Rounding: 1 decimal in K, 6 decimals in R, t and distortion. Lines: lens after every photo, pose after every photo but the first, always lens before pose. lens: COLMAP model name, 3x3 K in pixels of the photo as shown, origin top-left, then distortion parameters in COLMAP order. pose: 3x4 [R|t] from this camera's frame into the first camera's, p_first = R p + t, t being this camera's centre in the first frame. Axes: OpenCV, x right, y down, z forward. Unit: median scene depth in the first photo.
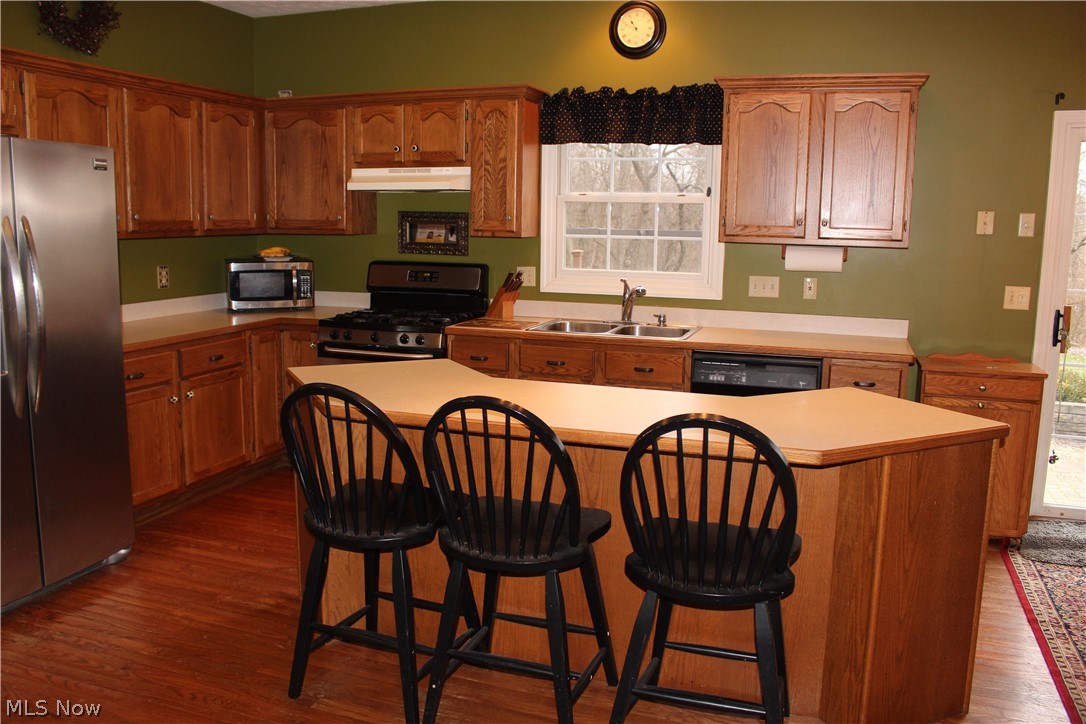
lens RADIAL K [[898.9, 0, 543.5], [0, 898.9, 367.5], [0, 0, 1]] dist [-0.144528, 0.106140]
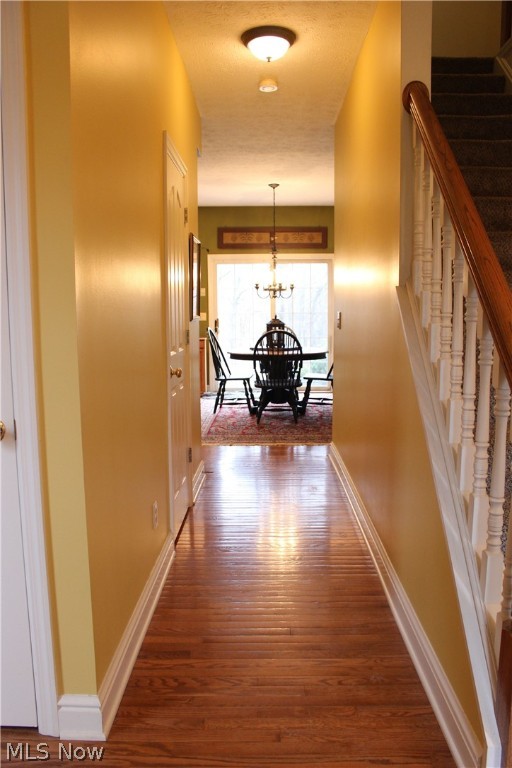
lens RADIAL K [[635.7, 0, 257.5], [0, 635.7, 385.8], [0, 0, 1]] dist [-0.144528, 0.106140]
pose [[0.947187, -0.056454, 0.315673, 0.025131], [0.070077, 0.997029, -0.031960, 0.216434], [-0.312931, 0.052394, 0.948330, -1.000529]]
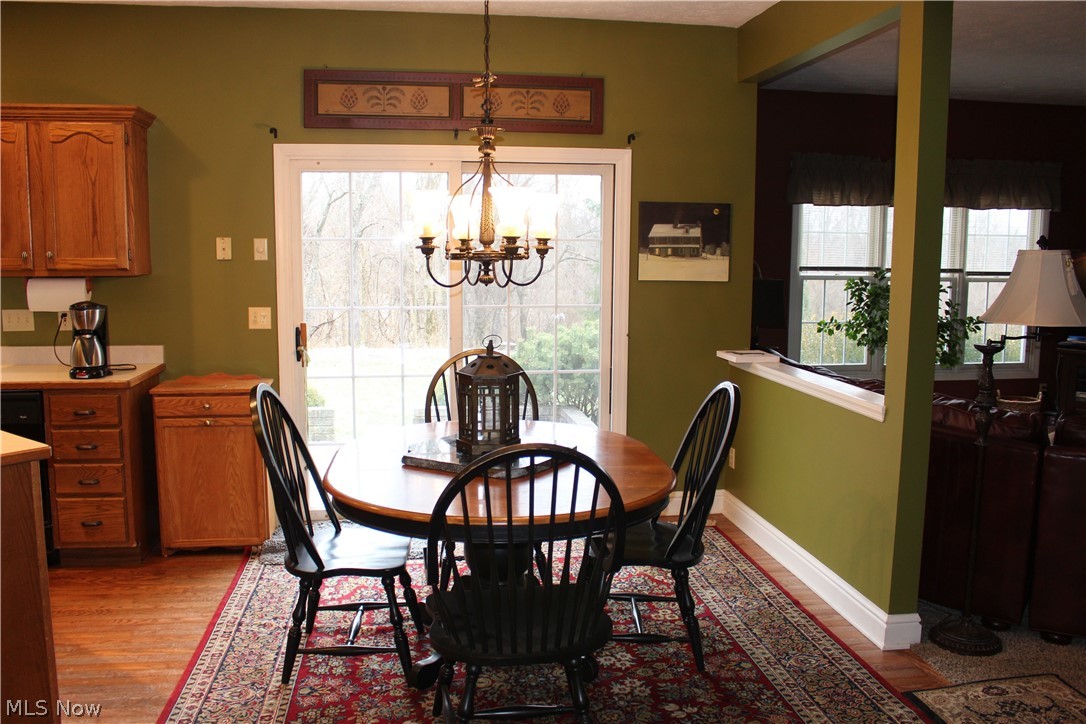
lens RADIAL K [[898.9, 0, 546.0], [0, 898.9, 367.8], [0, 0, 1]] dist [-0.144528, 0.106140]
pose [[0.878546, -0.070192, 0.472472, 0.306753], [0.083864, 0.996446, -0.007906, 0.016613], [-0.470238, 0.046569, 0.881310, -0.104412]]
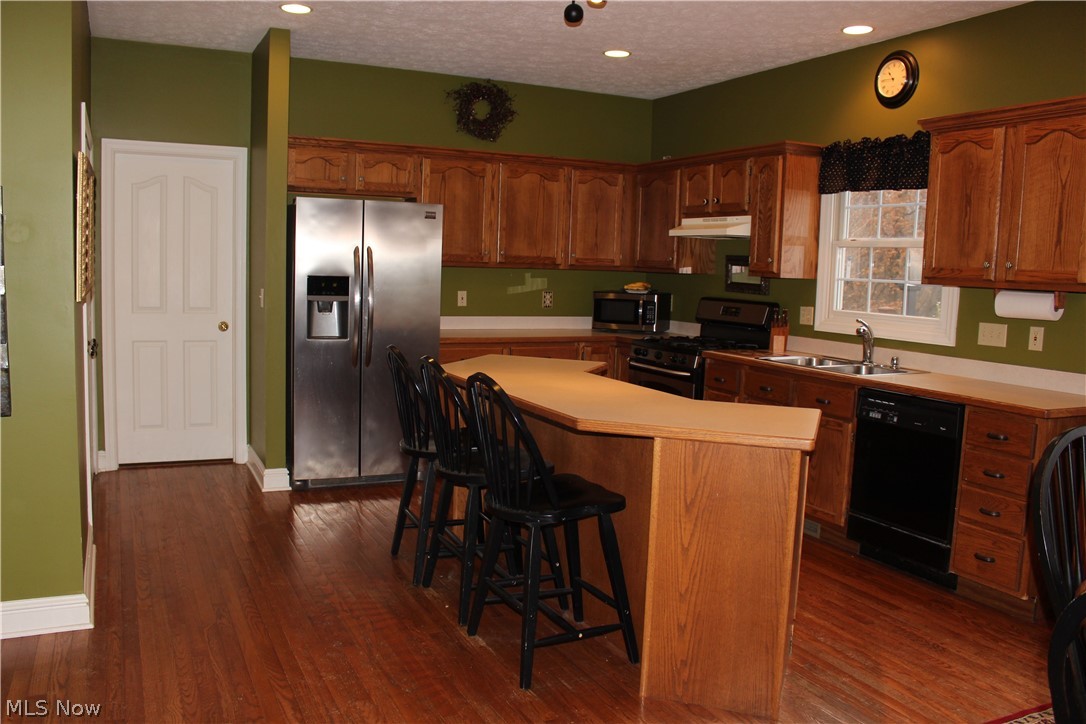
lens RADIAL K [[898.9, 0, 510.9], [0, 898.9, 363.8], [0, 0, 1]] dist [-0.144528, 0.106140]
pose [[0.701039, 0.088341, -0.707631, 0.543793], [-0.138321, 0.990297, -0.013404, 0.021814], [0.699580, 0.107276, 0.706456, 0.001933]]
